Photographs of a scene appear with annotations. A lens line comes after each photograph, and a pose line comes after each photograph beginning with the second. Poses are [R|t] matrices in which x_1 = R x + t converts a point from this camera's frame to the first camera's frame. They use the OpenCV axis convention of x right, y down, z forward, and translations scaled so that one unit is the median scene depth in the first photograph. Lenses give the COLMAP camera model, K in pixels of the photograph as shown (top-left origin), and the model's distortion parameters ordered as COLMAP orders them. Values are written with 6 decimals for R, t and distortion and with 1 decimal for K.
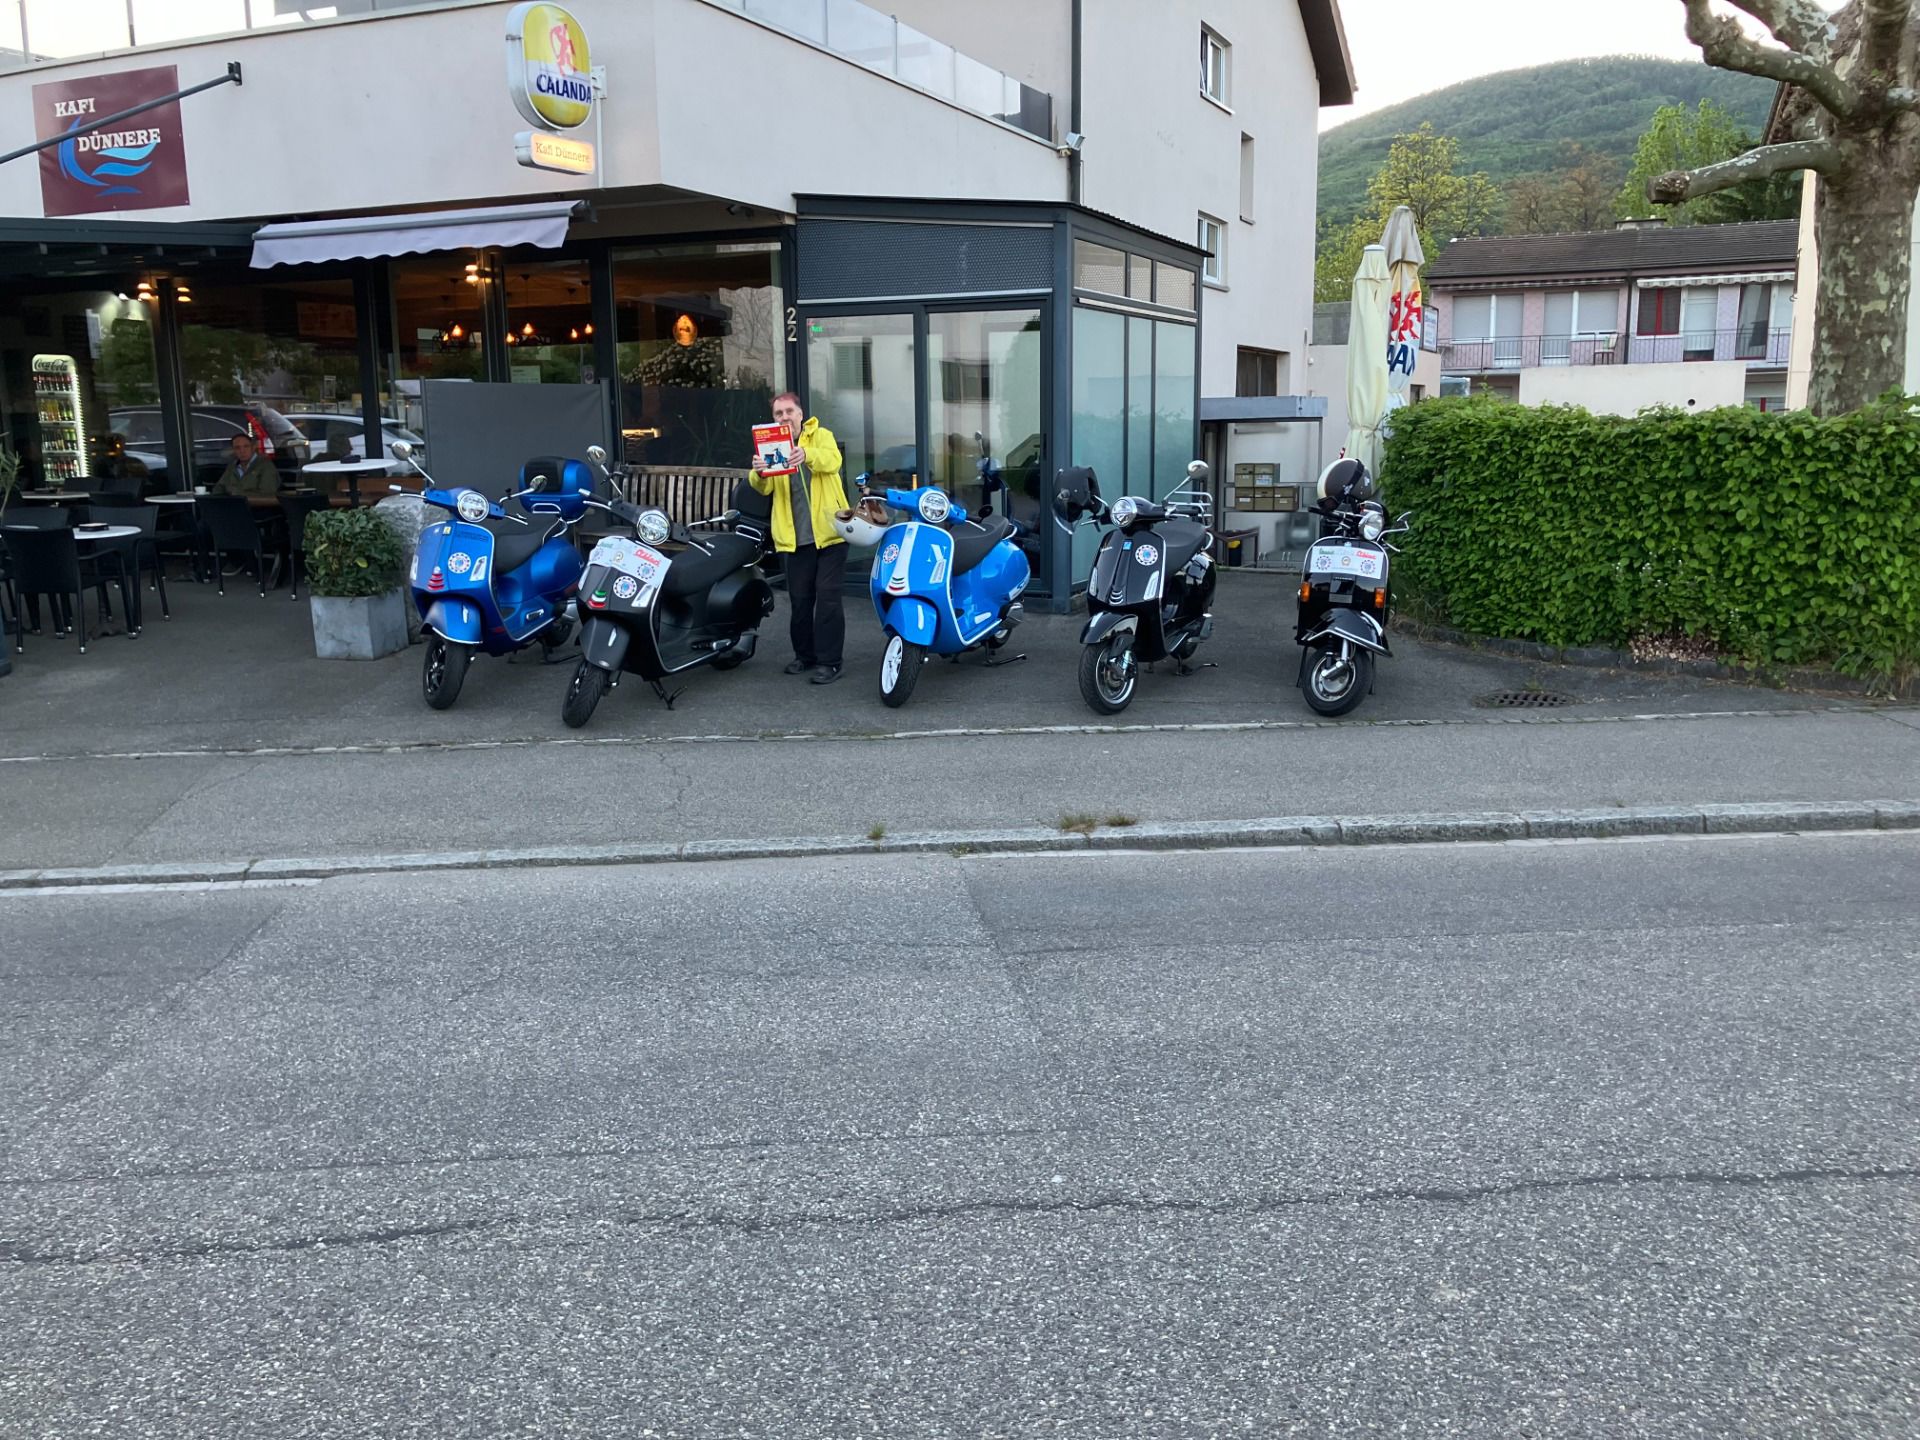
lens RADIAL K [[1606.7, 0, 936.2], [0, 1606.7, 720.7], [0, 0, 1]] dist [-0.004631, -0.004441]
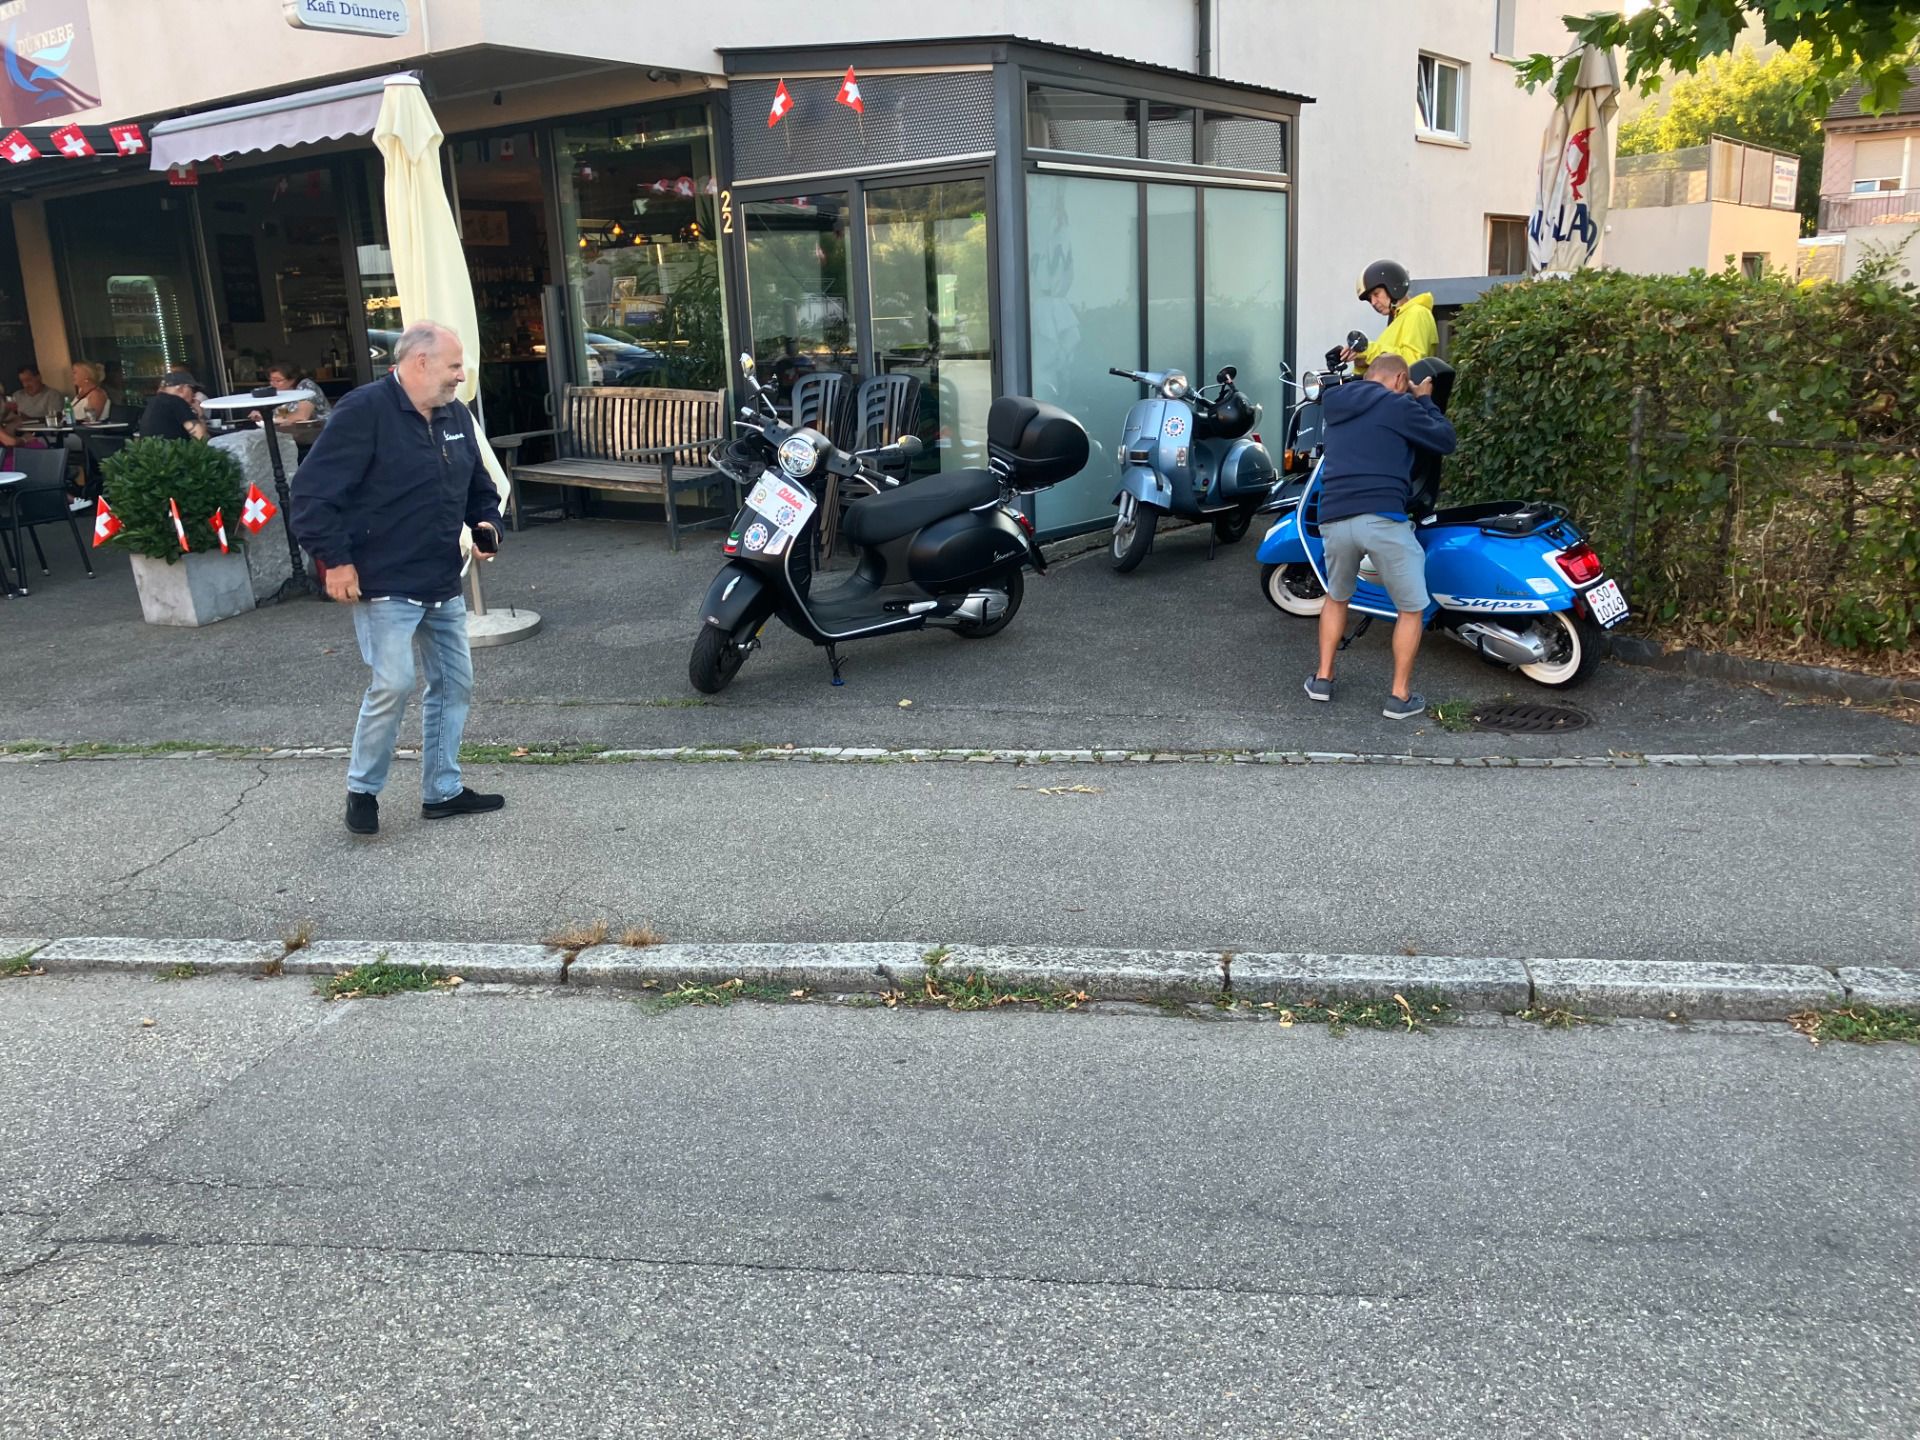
lens RADIAL K [[1644.5, 0, 960.0], [0, 1644.5, 720.0], [0, 0, 1]] dist [-0.000772, -0.023522]
pose [[0.977082, 0.022880, -0.211631, 0.203257], [-0.010038, 0.998053, 0.061557, -0.038376], [0.212628, -0.058022, 0.975409, 0.180815]]
